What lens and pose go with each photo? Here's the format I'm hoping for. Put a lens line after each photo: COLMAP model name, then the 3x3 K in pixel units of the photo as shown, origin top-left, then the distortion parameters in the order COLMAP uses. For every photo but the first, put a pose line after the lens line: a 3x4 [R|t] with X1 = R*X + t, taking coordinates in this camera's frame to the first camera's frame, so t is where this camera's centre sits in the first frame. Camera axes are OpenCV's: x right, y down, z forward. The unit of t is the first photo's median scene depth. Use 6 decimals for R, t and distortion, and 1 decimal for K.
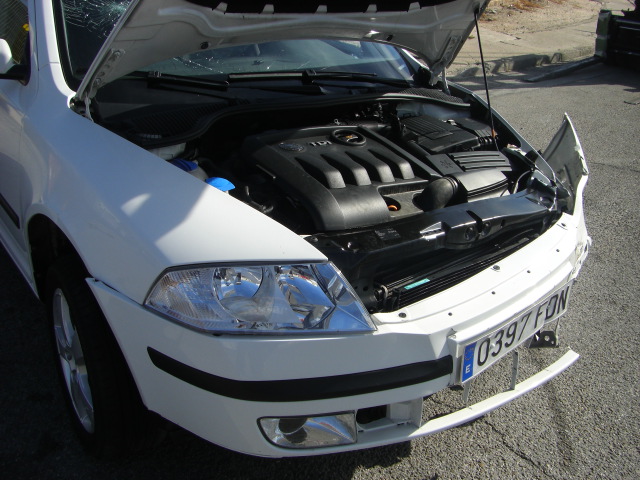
lens RADIAL K [[720.4, 0, 320.0], [0, 720.4, 240.0], [0, 0, 1]] dist [-0.169264, 0.084776]
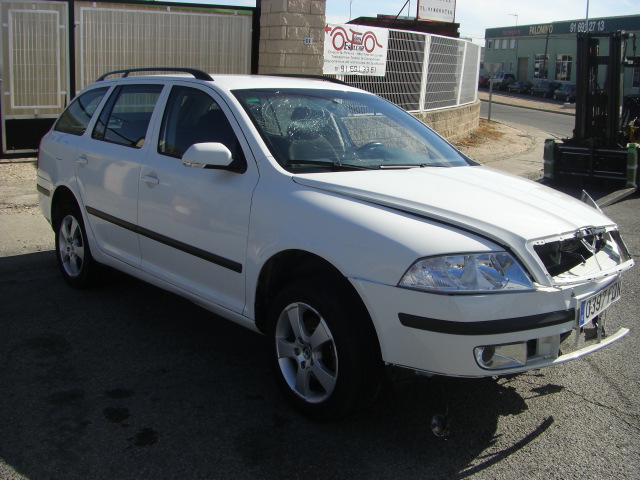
lens RADIAL K [[720.4, 0, 320.0], [0, 720.4, 240.0], [0, 0, 1]] dist [-0.169264, 0.084776]
pose [[0.994477, -0.039355, 0.097298, -0.503797], [0.058195, 0.978244, -0.199130, 0.266154], [-0.087344, 0.203692, 0.975131, -0.536745]]
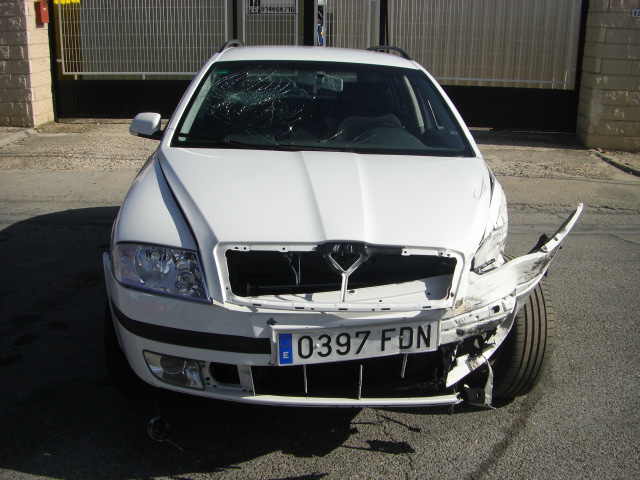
lens RADIAL K [[720.4, 0, 320.0], [0, 720.4, 240.0], [0, 0, 1]] dist [-0.169264, 0.084776]
pose [[0.851574, 0.112367, -0.512050, 0.811682], [-0.200095, 0.972478, -0.119365, 0.109390], [0.484545, 0.204107, 0.850621, -0.104465]]
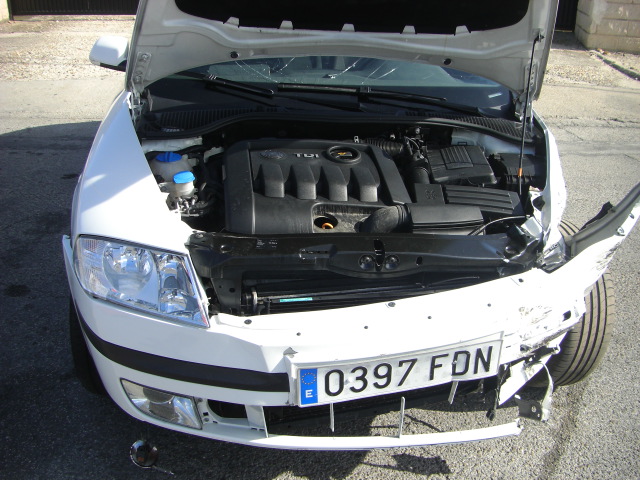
lens RADIAL K [[720.4, 0, 320.0], [0, 720.4, 240.0], [0, 0, 1]] dist [-0.169264, 0.084776]
pose [[0.871904, 0.181980, -0.454606, 0.570232], [-0.190529, 0.981299, 0.027393, -0.051986], [0.451090, 0.062732, 0.890271, 0.099881]]
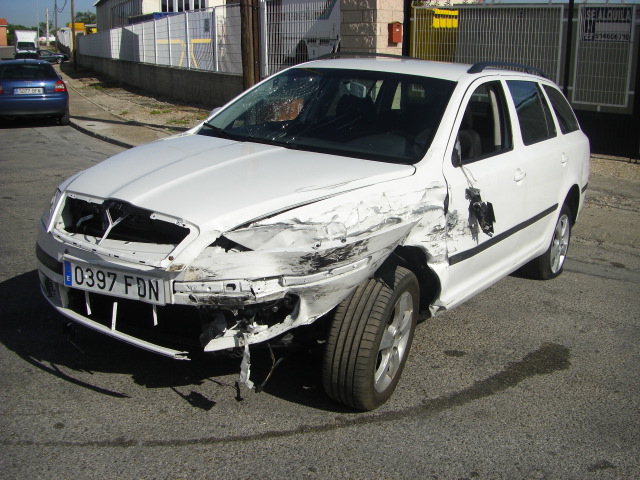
lens RADIAL K [[720.4, 0, 320.0], [0, 720.4, 240.0], [0, 0, 1]] dist [-0.169264, 0.084776]
pose [[0.347145, 0.198950, -0.916466, 1.742563], [-0.407494, 0.912163, 0.043663, -0.196924], [0.844653, 0.358297, 0.397724, 0.726114]]
